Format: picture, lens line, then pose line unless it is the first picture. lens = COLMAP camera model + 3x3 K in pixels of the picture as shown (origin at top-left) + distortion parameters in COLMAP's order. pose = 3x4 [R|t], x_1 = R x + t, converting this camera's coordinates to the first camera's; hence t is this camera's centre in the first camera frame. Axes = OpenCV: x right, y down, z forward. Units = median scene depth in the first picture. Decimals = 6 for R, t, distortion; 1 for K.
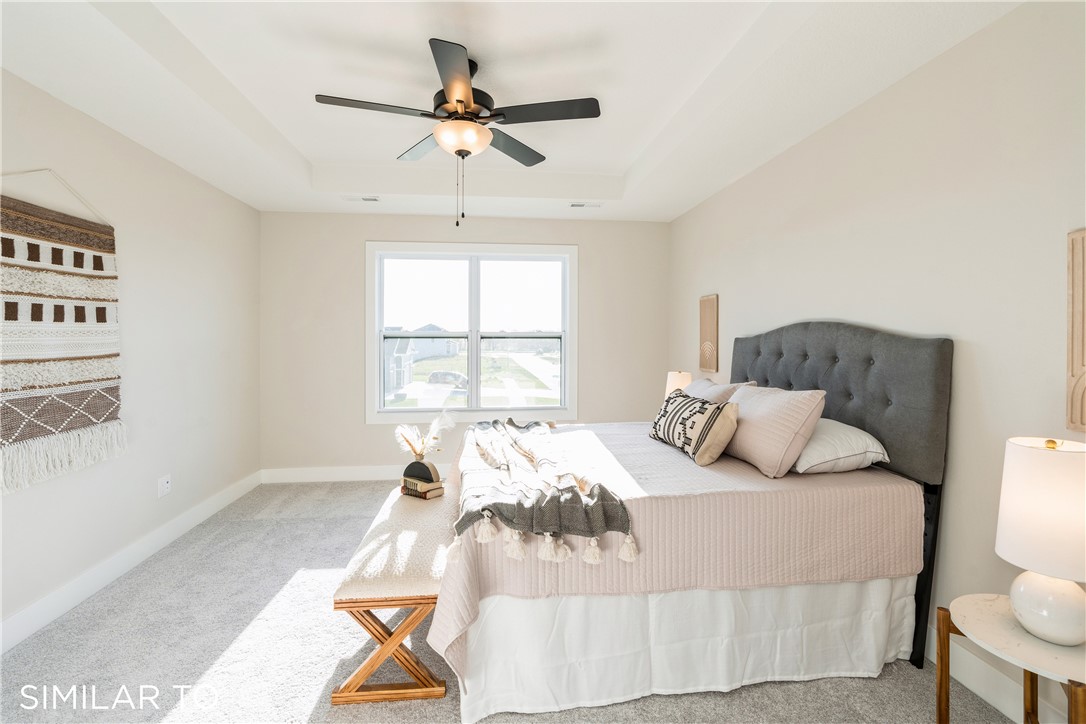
lens RADIAL K [[520.0, 0, 547.3], [0, 520.0, 348.7], [0, 0, 1]] dist [-0.001605, 0.000290]
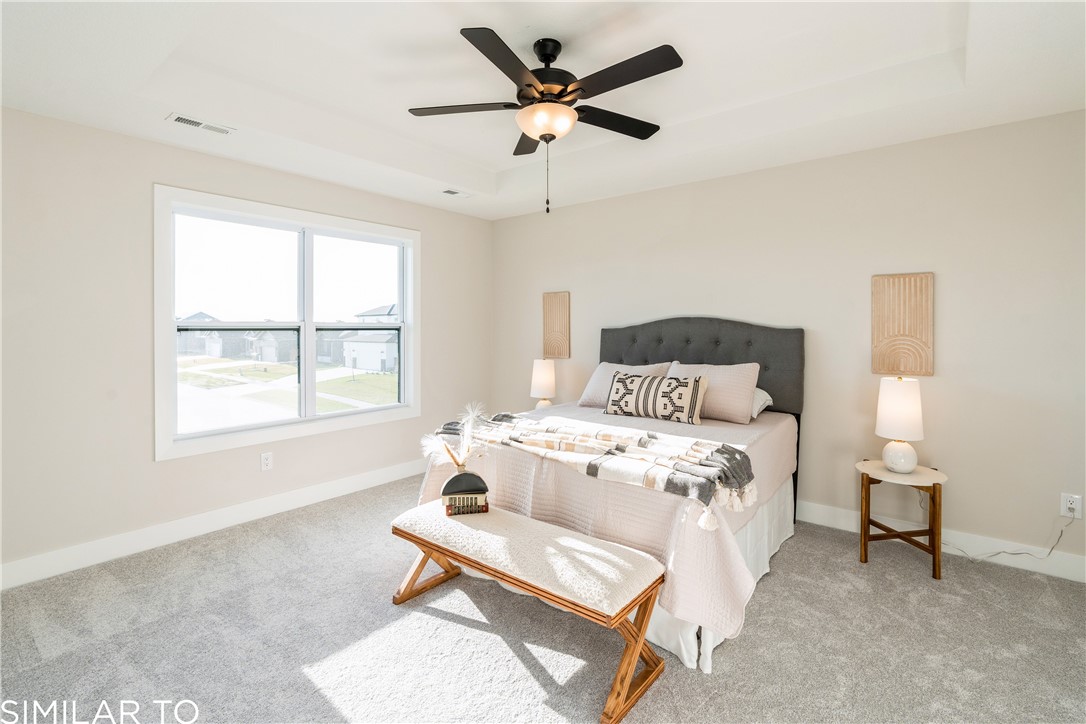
lens RADIAL K [[519.8, 0, 543.7], [0, 519.8, 340.1], [0, 0, 1]] dist [-0.001326, 0.000240]
pose [[0.688947, -0.018254, 0.724582, -0.763997], [0.017944, 0.999806, 0.008126, -0.007612], [-0.724590, 0.007404, 0.689140, 0.303799]]
